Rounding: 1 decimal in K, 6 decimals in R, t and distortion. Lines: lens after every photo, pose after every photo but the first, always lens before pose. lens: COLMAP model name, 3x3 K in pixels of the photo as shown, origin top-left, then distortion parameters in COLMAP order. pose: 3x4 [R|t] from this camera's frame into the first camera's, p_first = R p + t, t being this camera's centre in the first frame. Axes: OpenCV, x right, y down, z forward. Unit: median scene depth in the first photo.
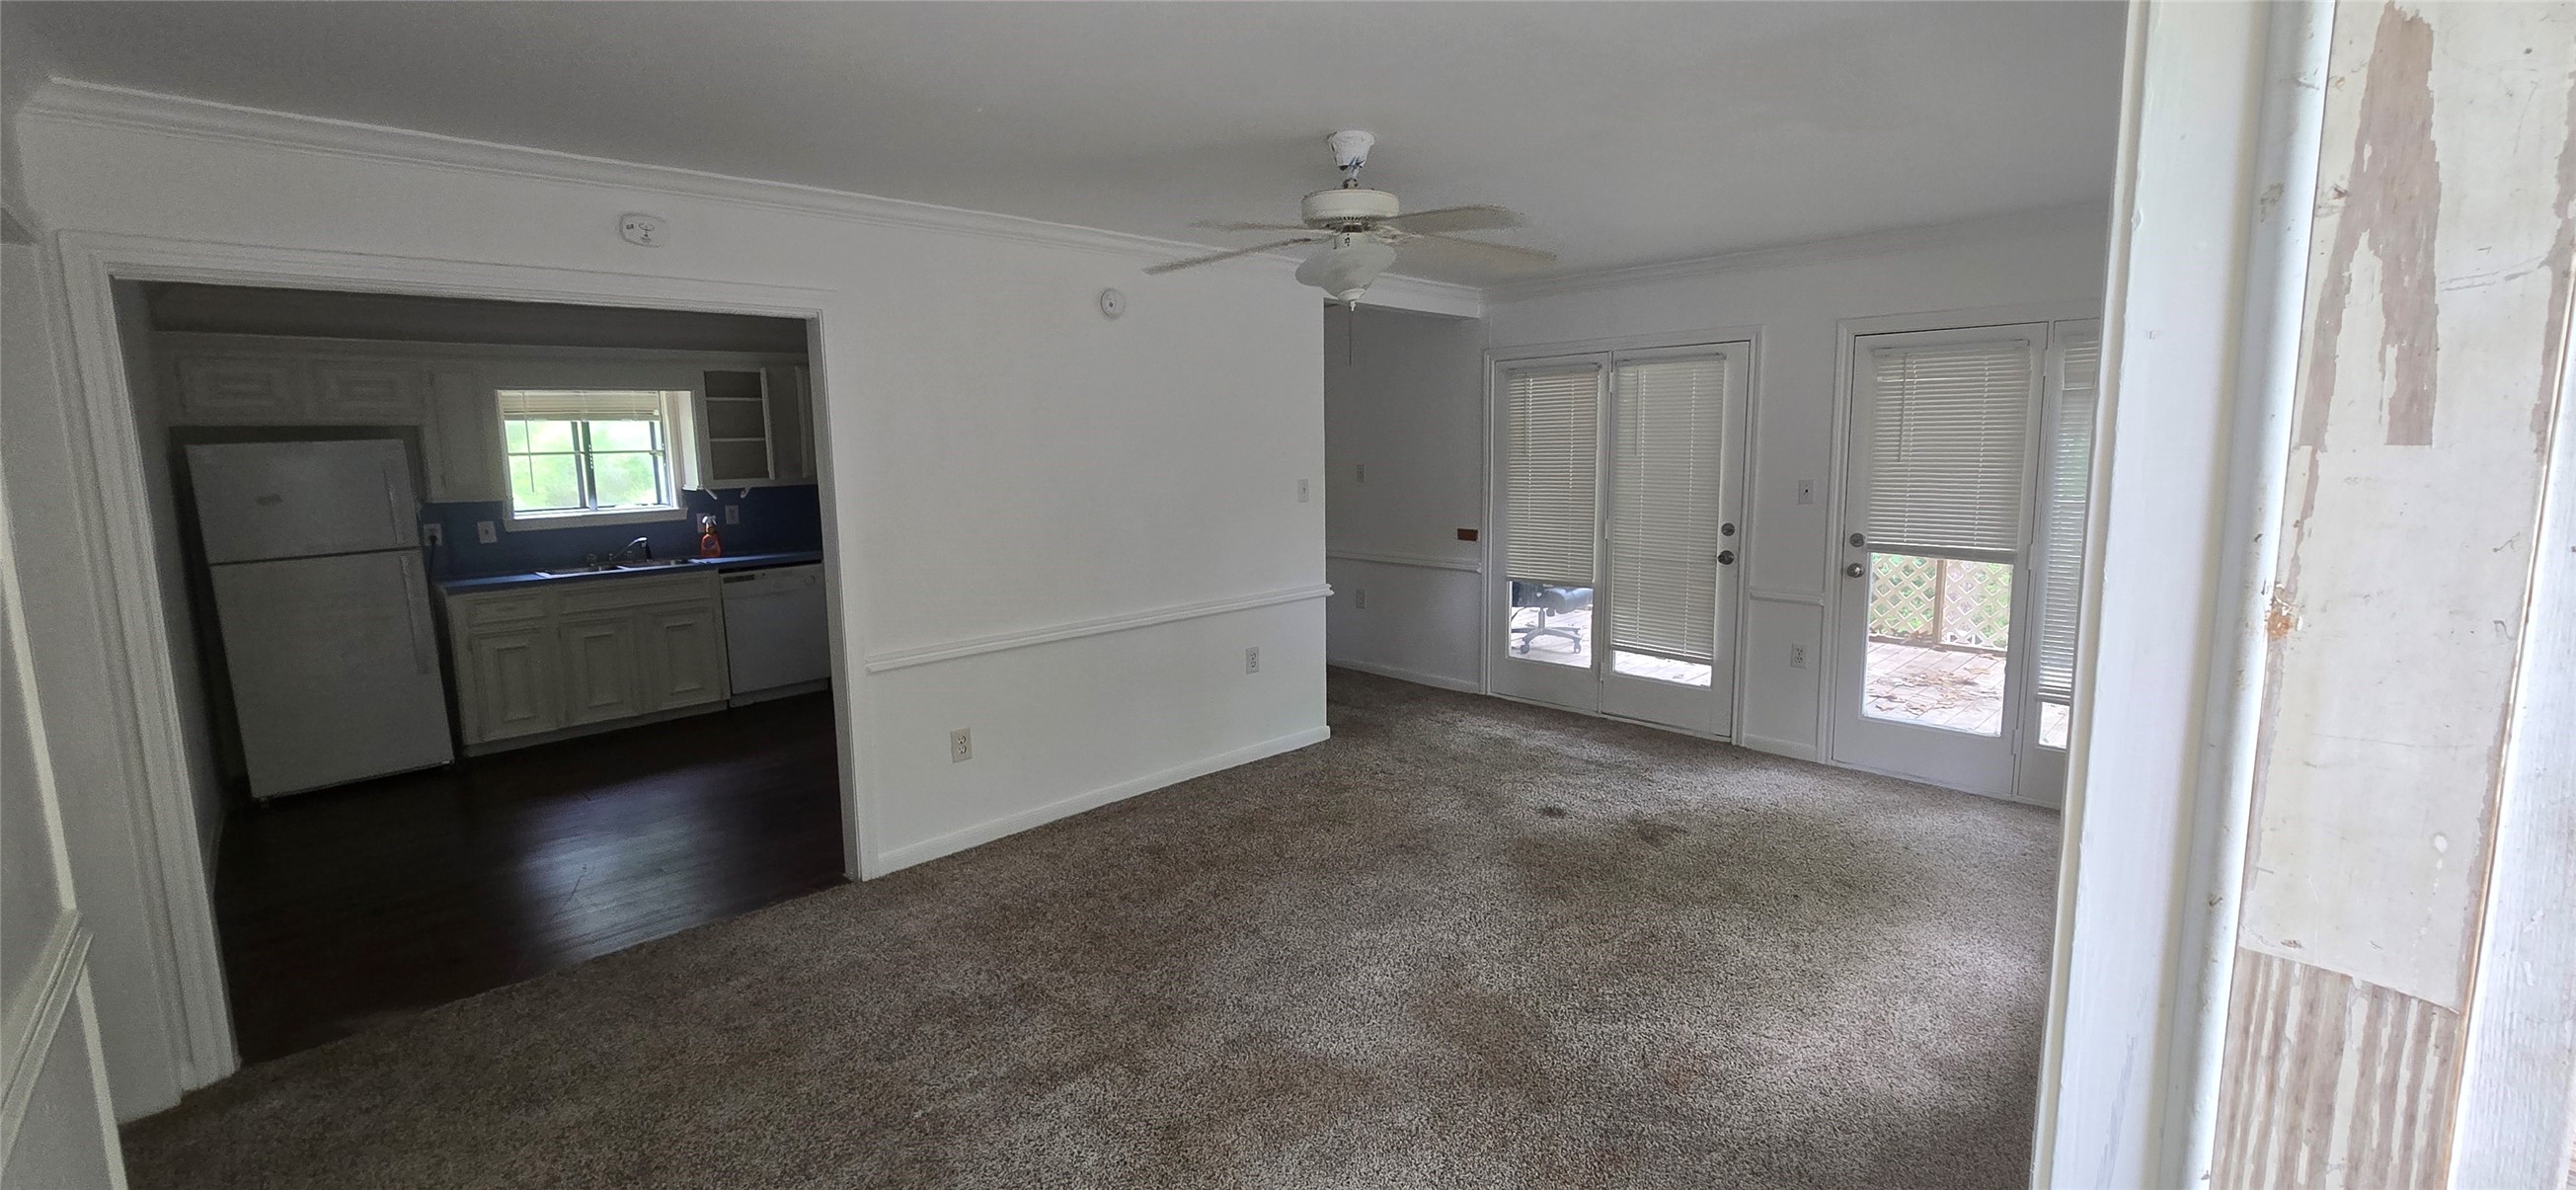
lens RADIAL K [[1060.2, 0, 1293.5], [0, 1060.2, 585.0], [0, 0, 1]] dist [-0.002436, -0.000411]
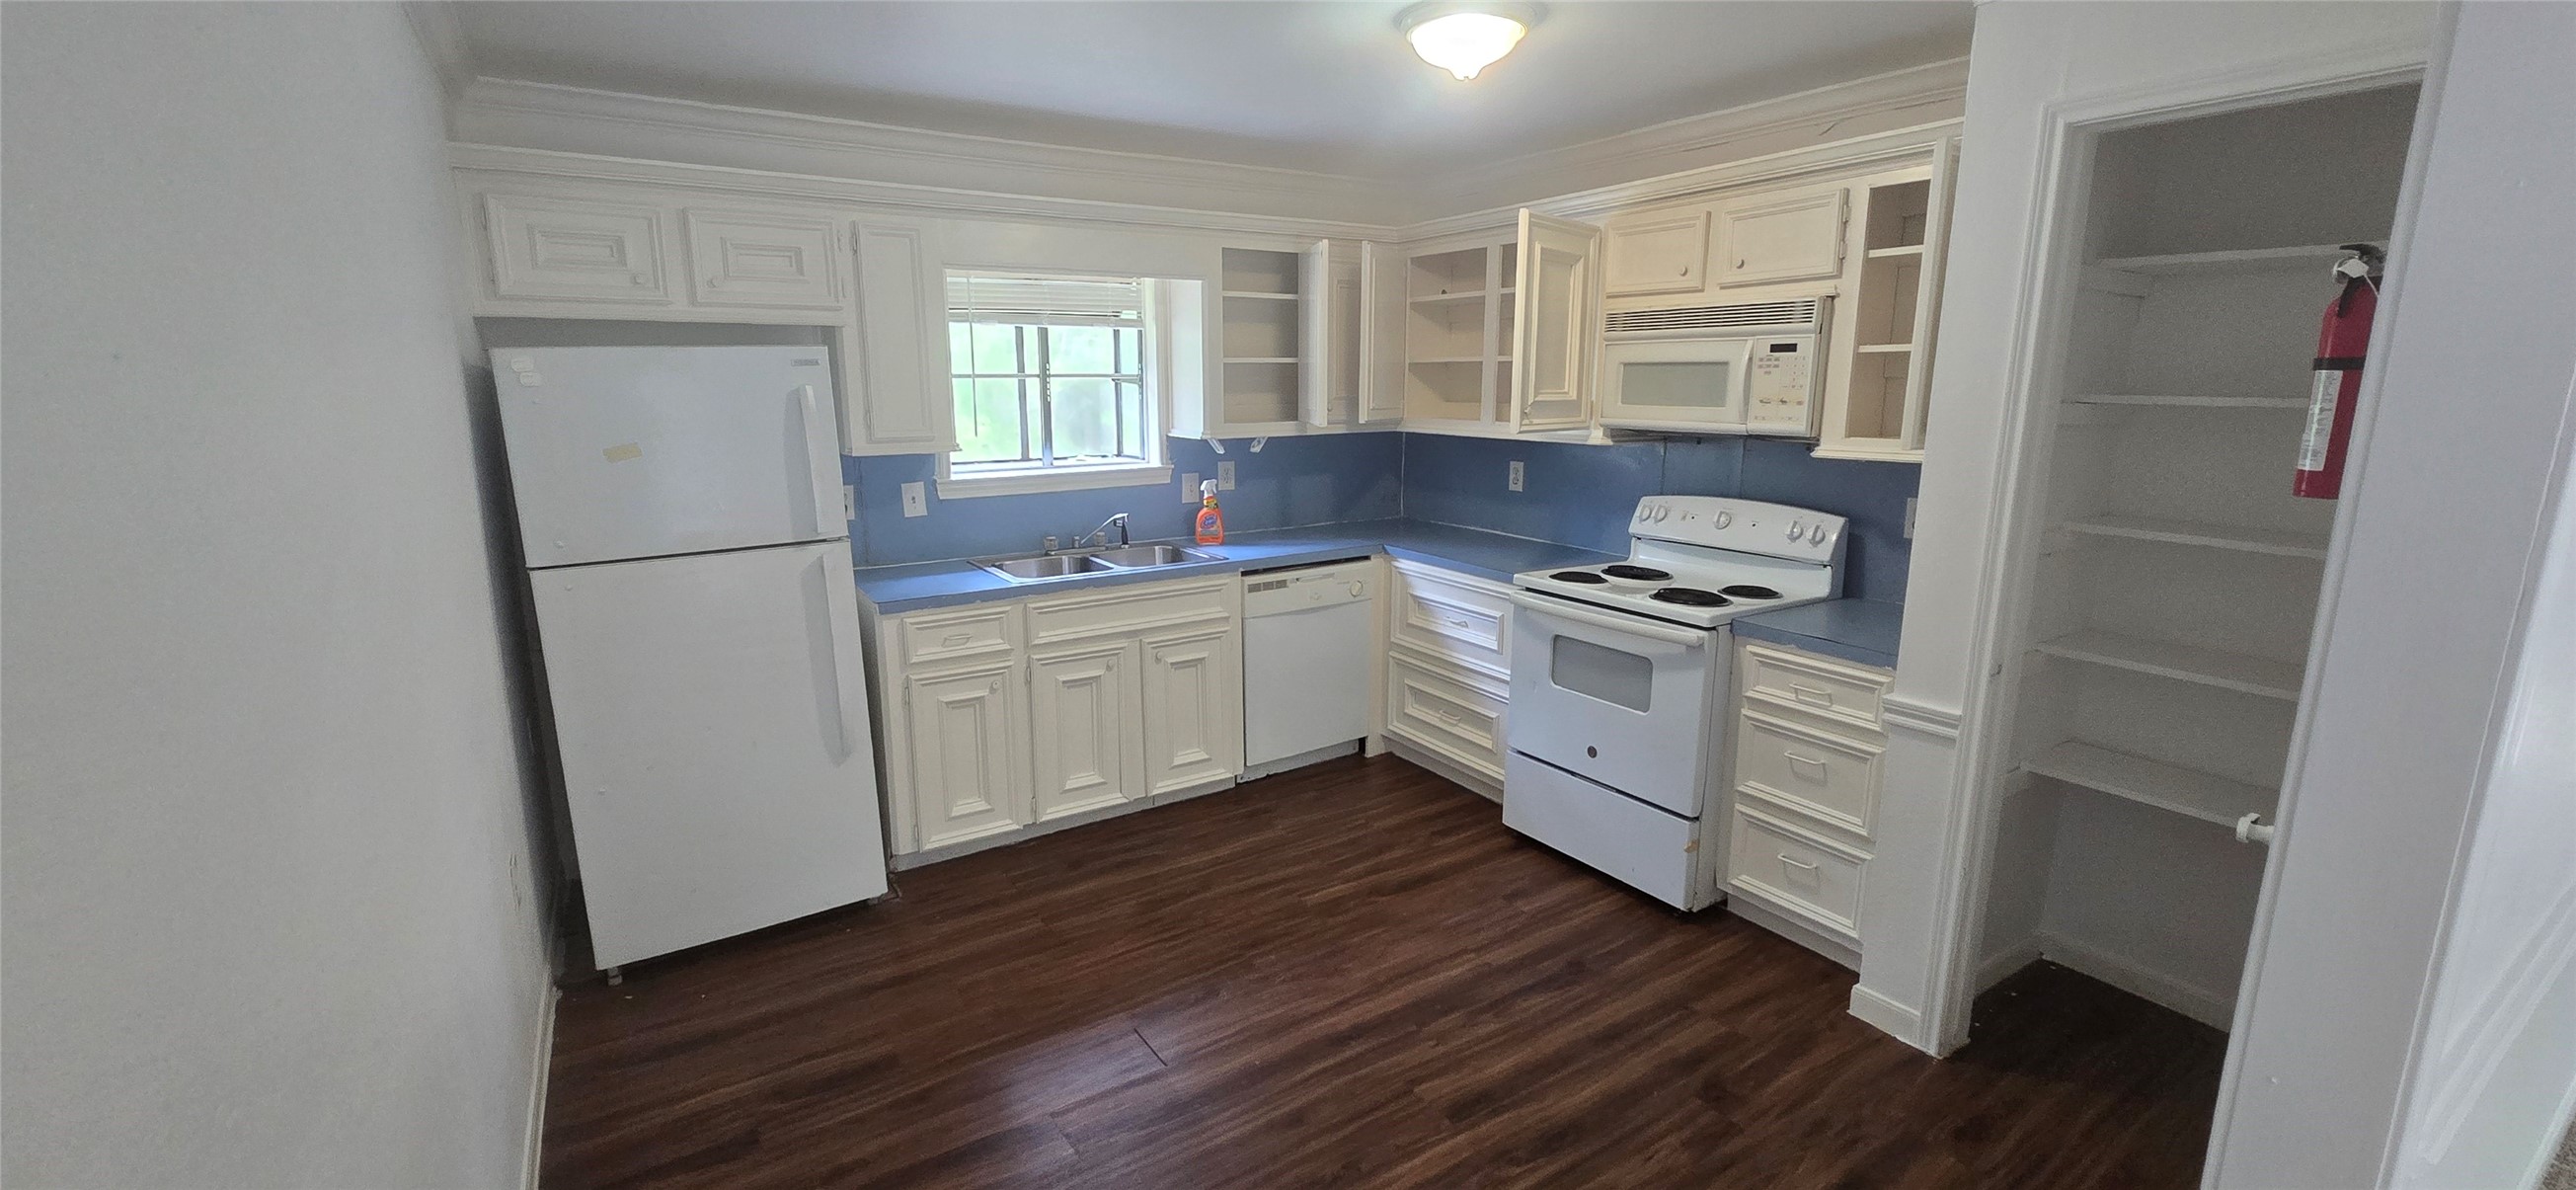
lens RADIAL K [[1055.4, 0, 1291.8], [0, 1055.4, 583.7], [0, 0, 1]] dist [-0.002311, -0.000157]
pose [[0.981065, 0.057594, -0.184916, -0.434020], [-0.046191, 0.996790, 0.065395, -0.053149], [0.188088, -0.055616, 0.980576, 0.435557]]
